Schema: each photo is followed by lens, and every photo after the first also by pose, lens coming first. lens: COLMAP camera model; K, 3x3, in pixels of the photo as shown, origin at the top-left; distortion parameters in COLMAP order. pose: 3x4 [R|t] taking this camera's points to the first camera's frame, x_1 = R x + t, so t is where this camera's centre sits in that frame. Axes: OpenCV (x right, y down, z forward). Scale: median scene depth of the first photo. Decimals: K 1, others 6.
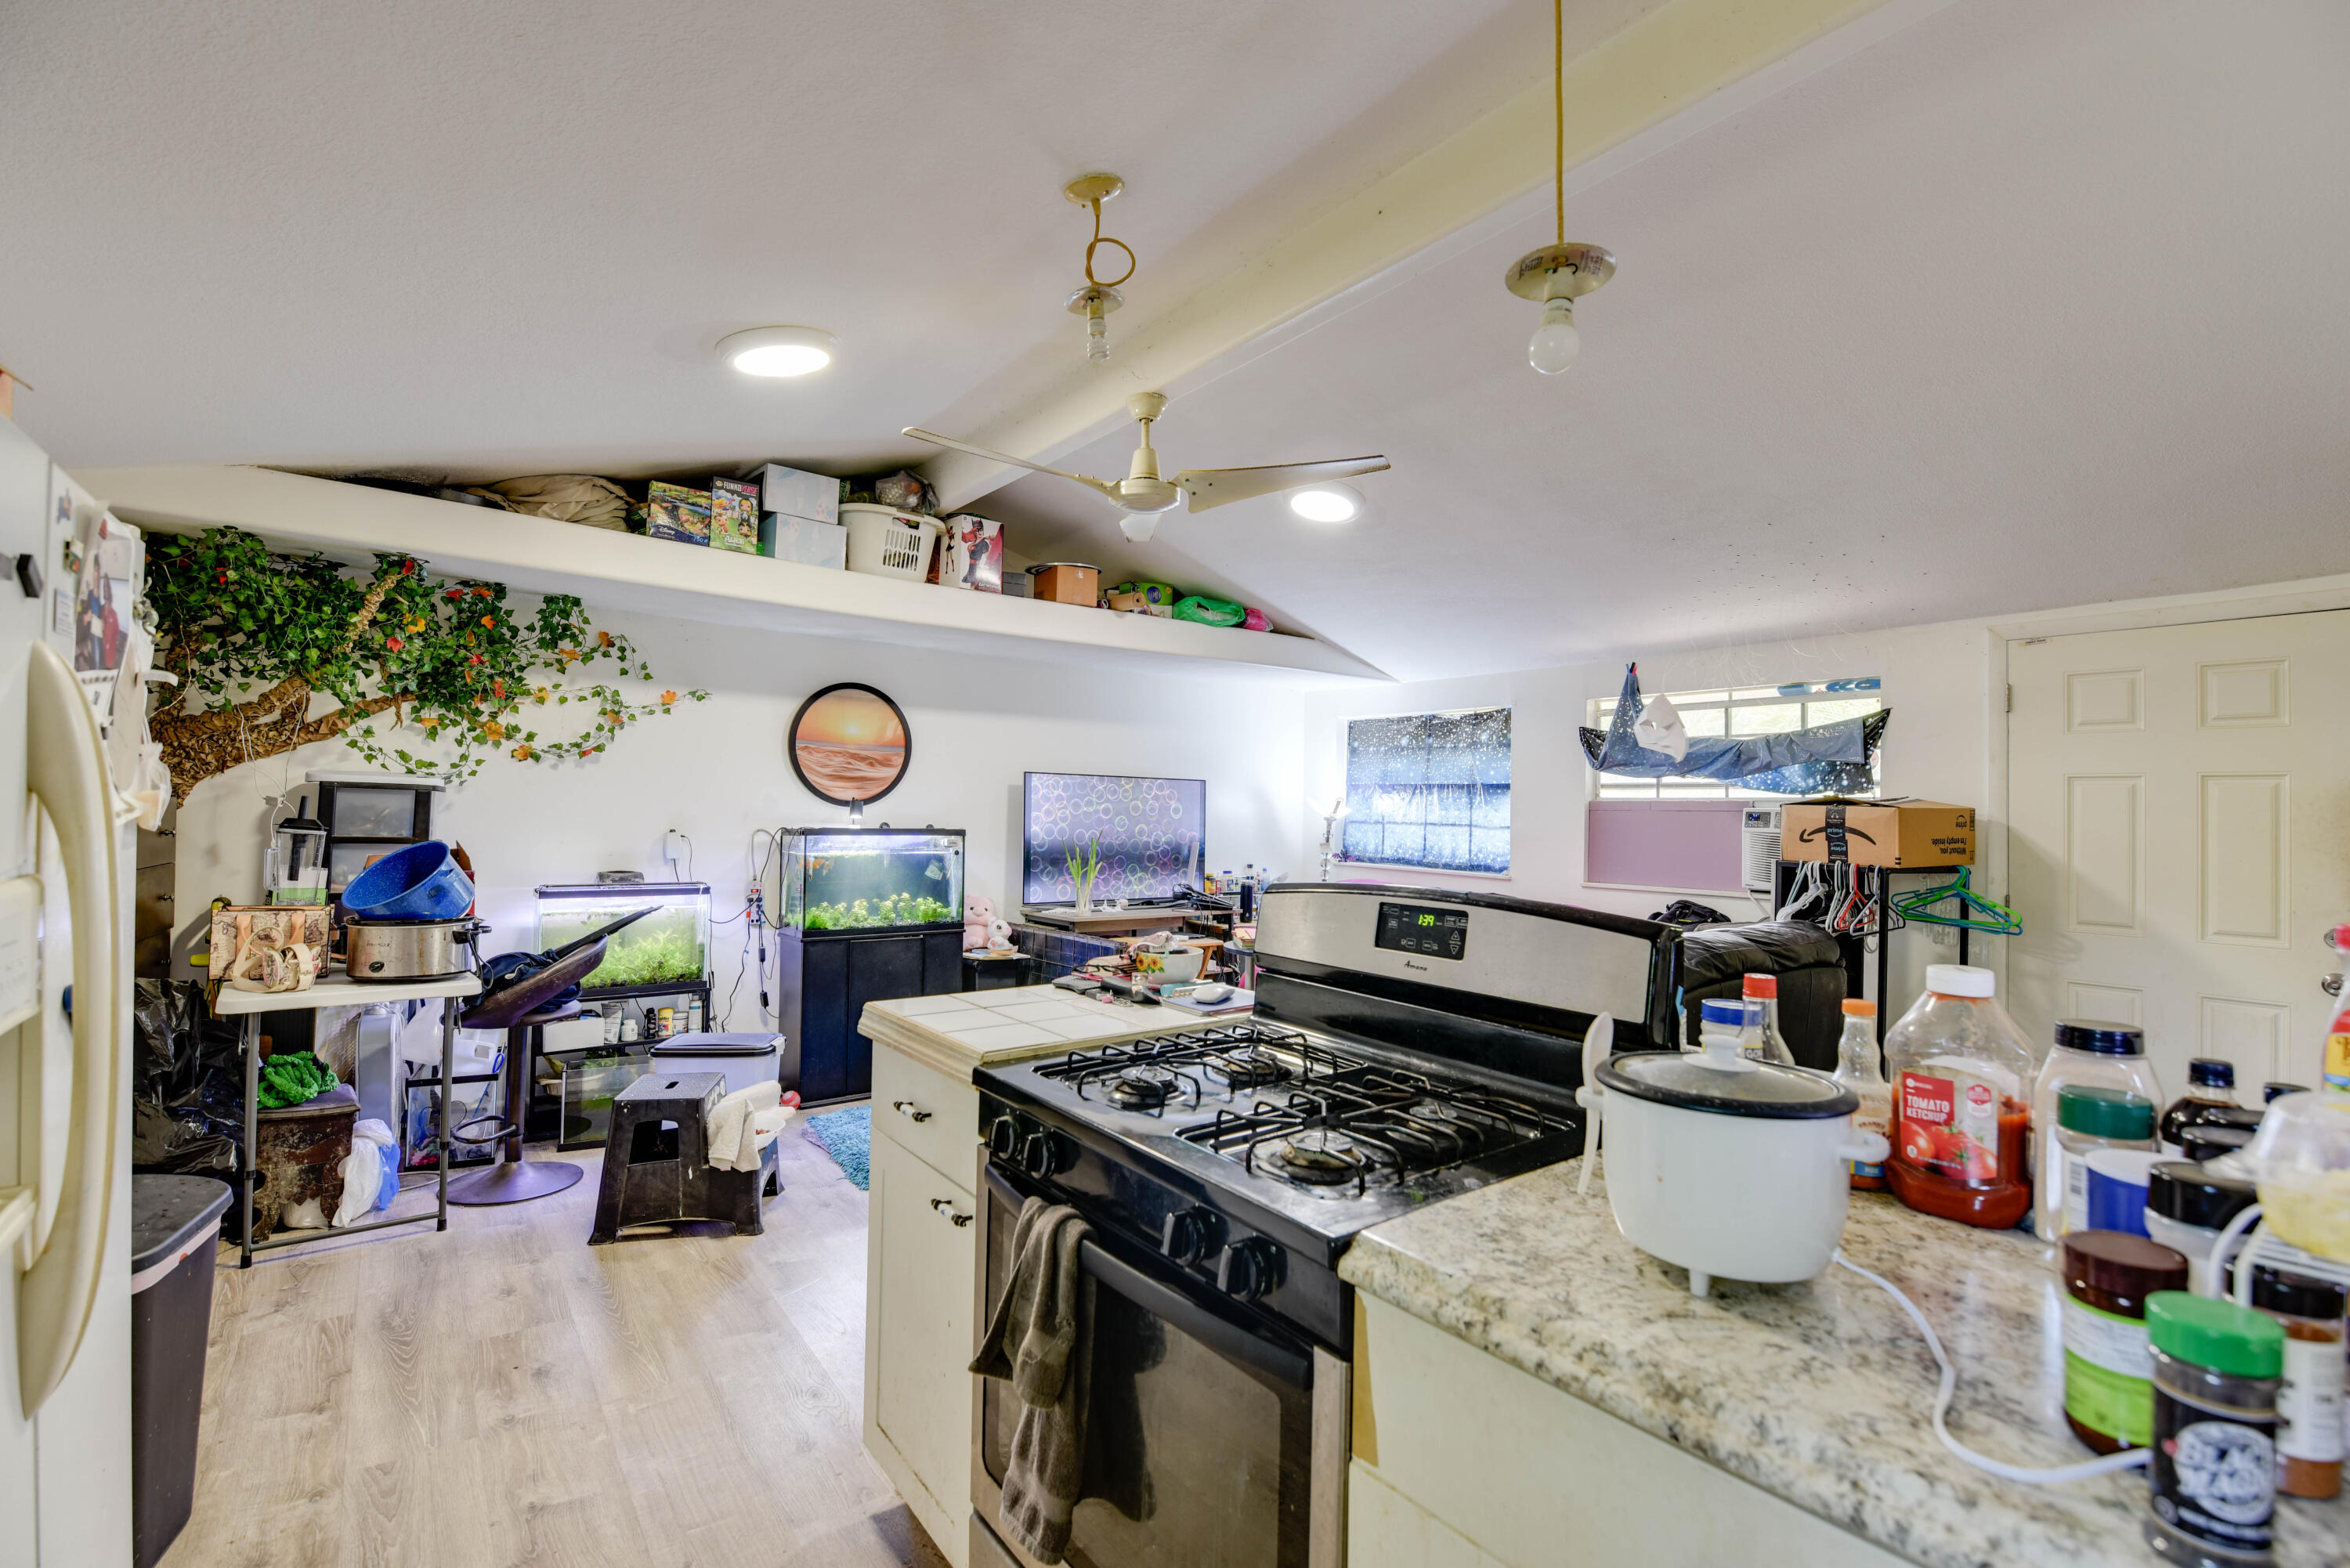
lens RADIAL K [[1046.3, 0, 1176.9], [0, 1046.3, 790.8], [0, 0, 1]] dist [-0.015747, -0.003468]
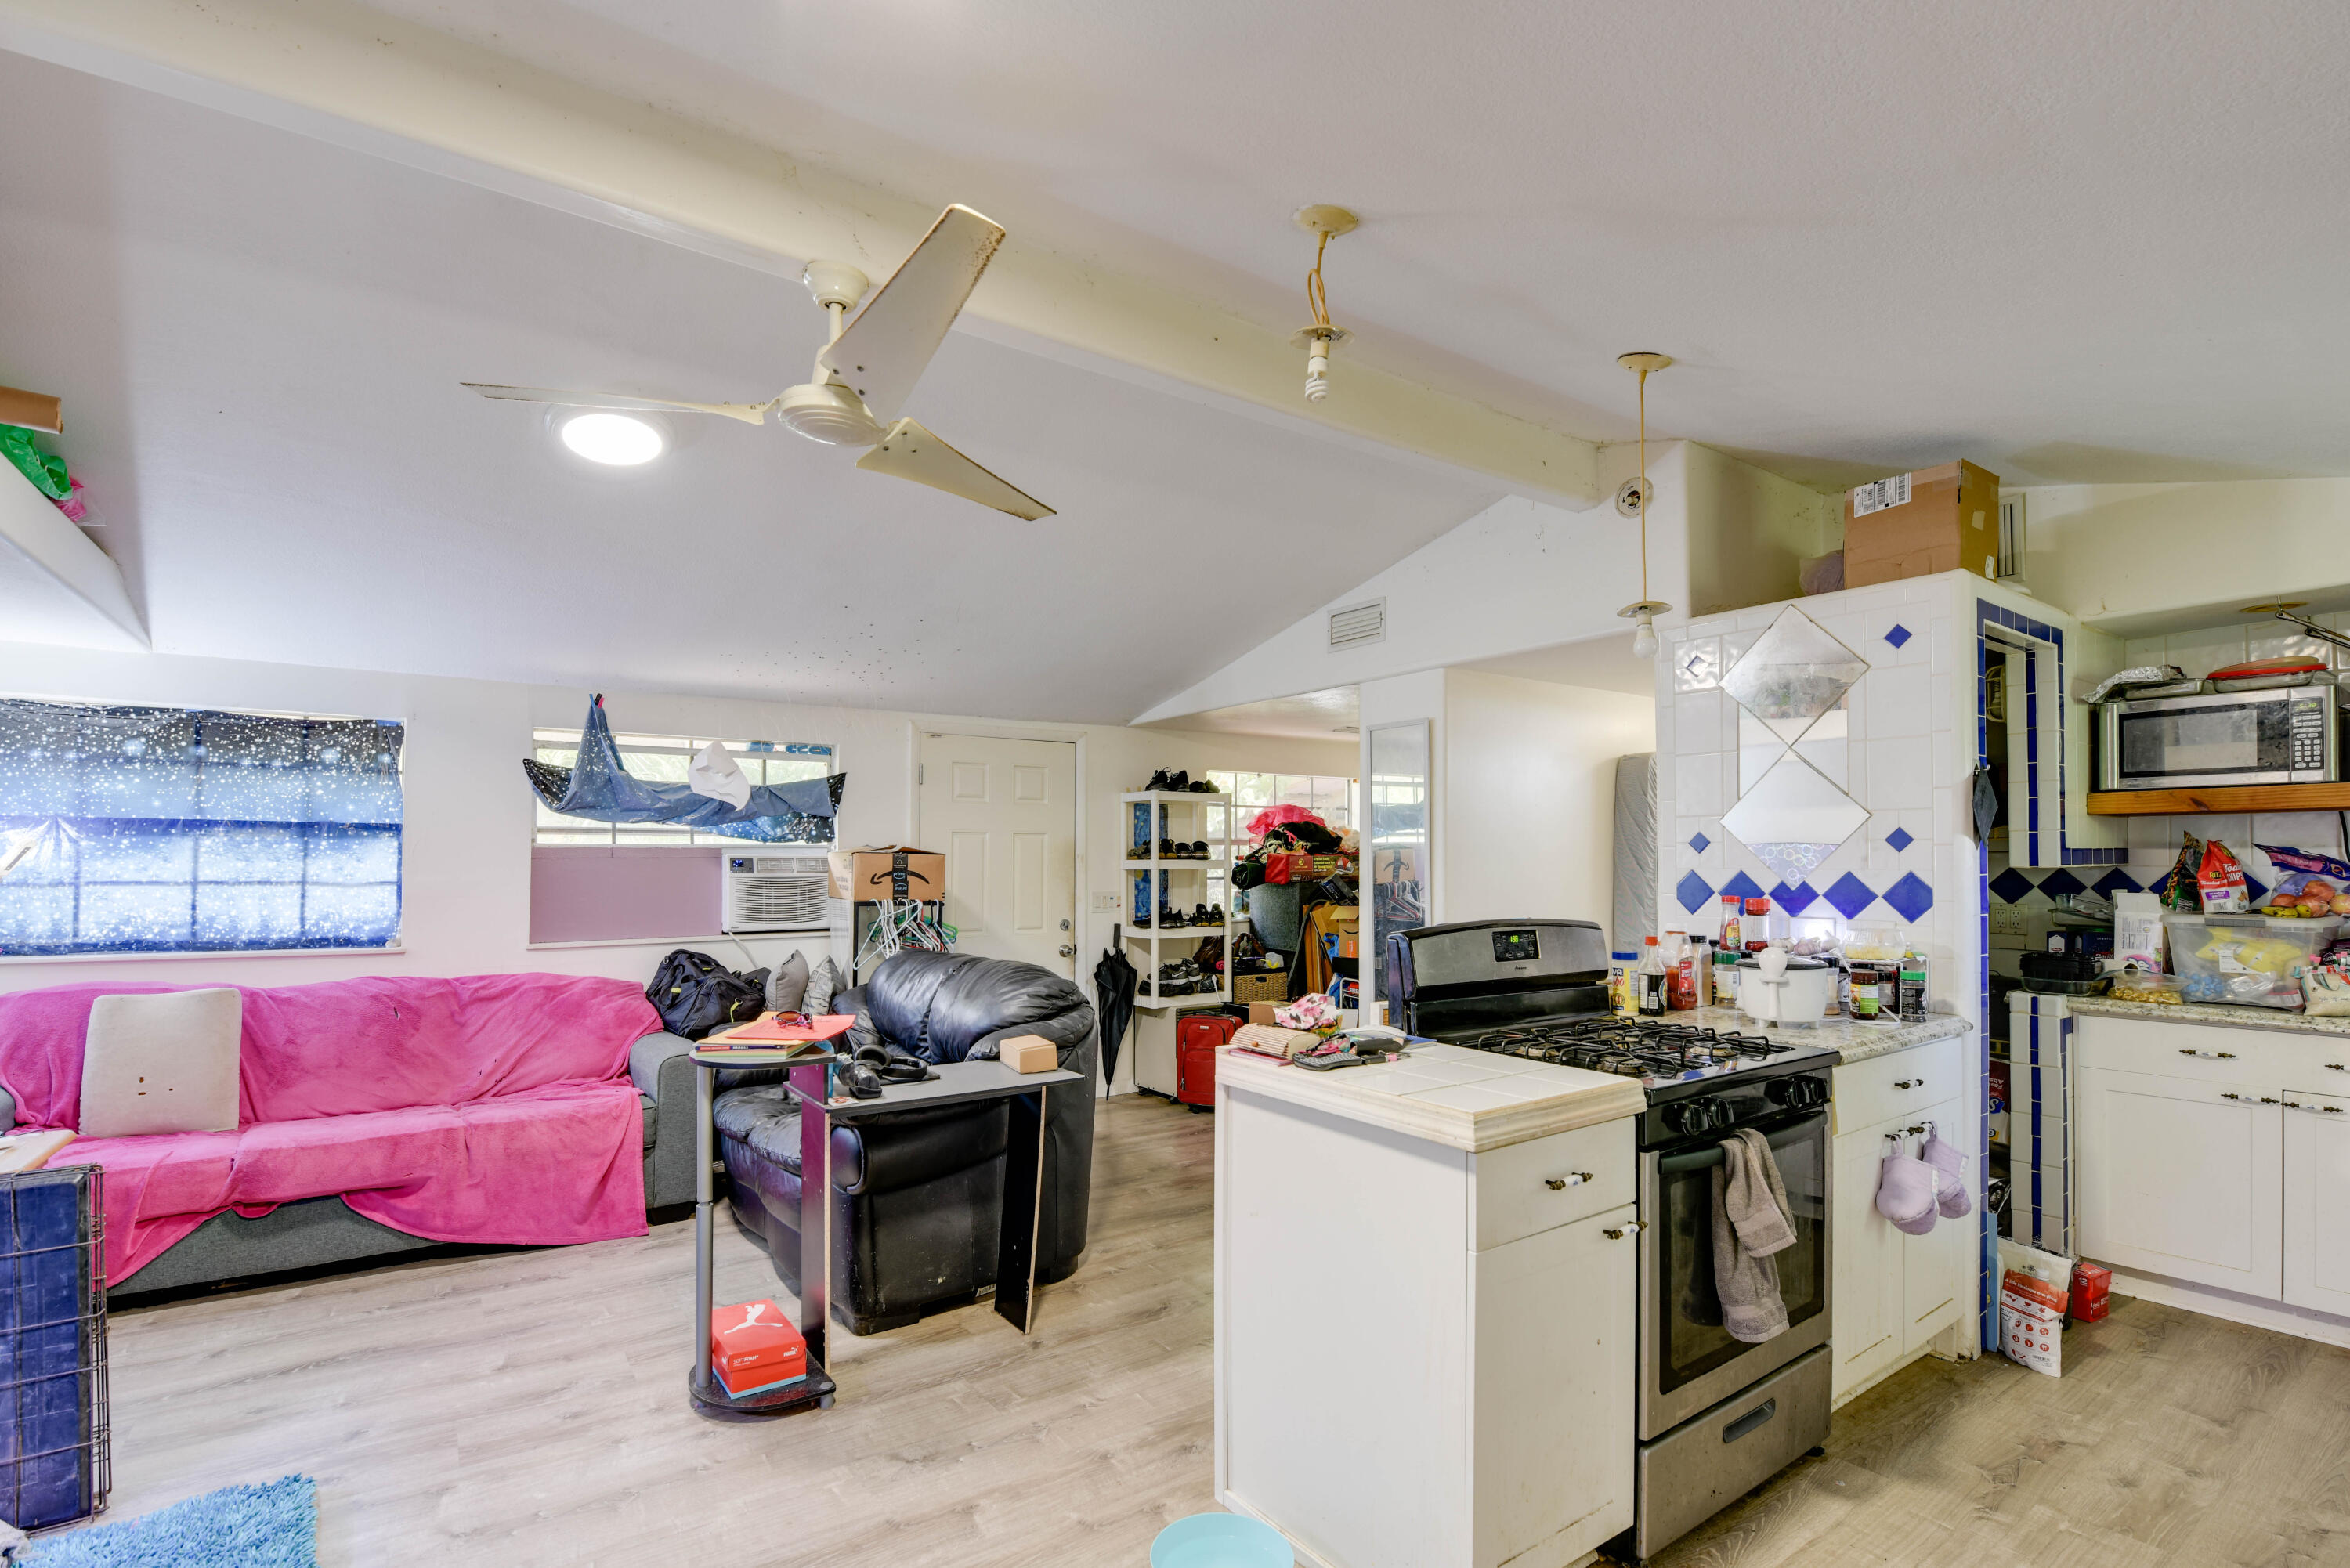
lens RADIAL K [[1046.3, 0, 1186.0], [0, 1046.3, 845.4], [0, 0, 1]] dist [-0.015747, -0.003468]
pose [[0.027435, -0.005251, 0.999610, -0.498969], [-0.019323, 0.999797, 0.005782, -0.008244], [-0.999437, -0.019474, 0.027328, 0.521495]]
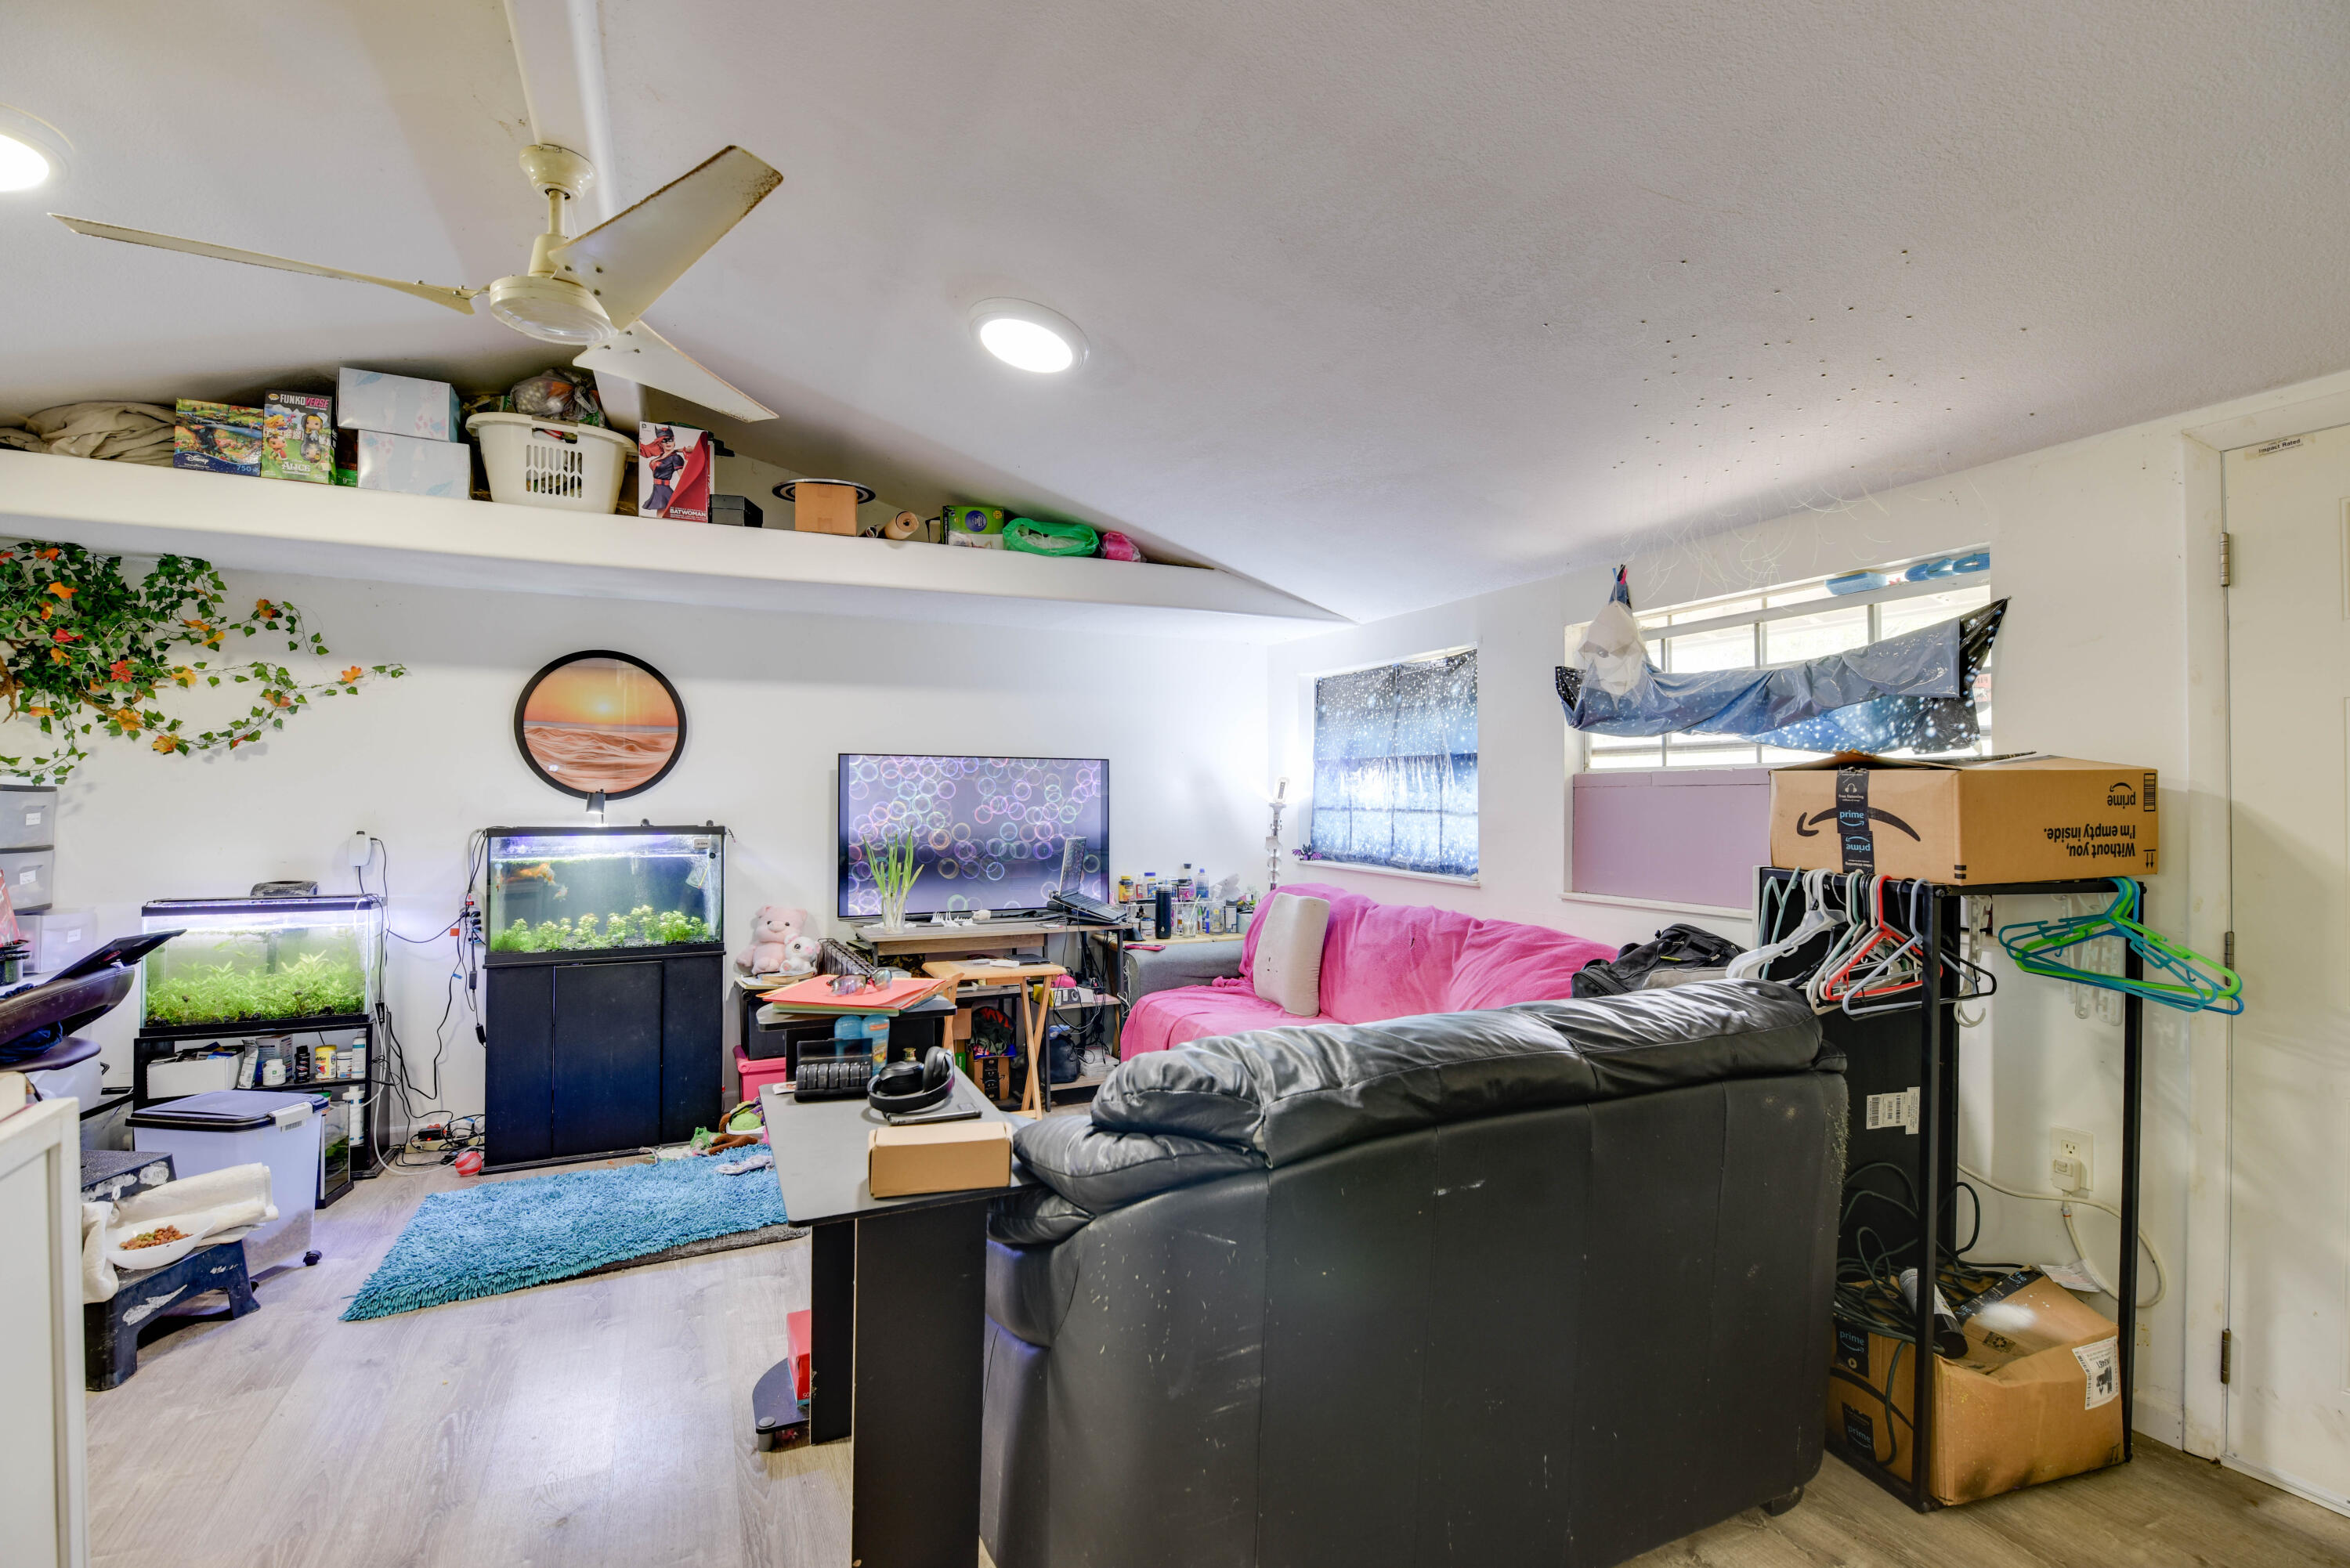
lens RADIAL K [[1046.3, 0, 1175.9], [0, 1046.3, 788.5], [0, 0, 1]] dist [-0.015747, -0.003468]
pose [[0.976855, -0.019163, -0.213045, 0.333098], [0.021050, 0.999757, 0.006590, 0.010756], [0.212867, -0.010922, 0.977020, 0.319452]]
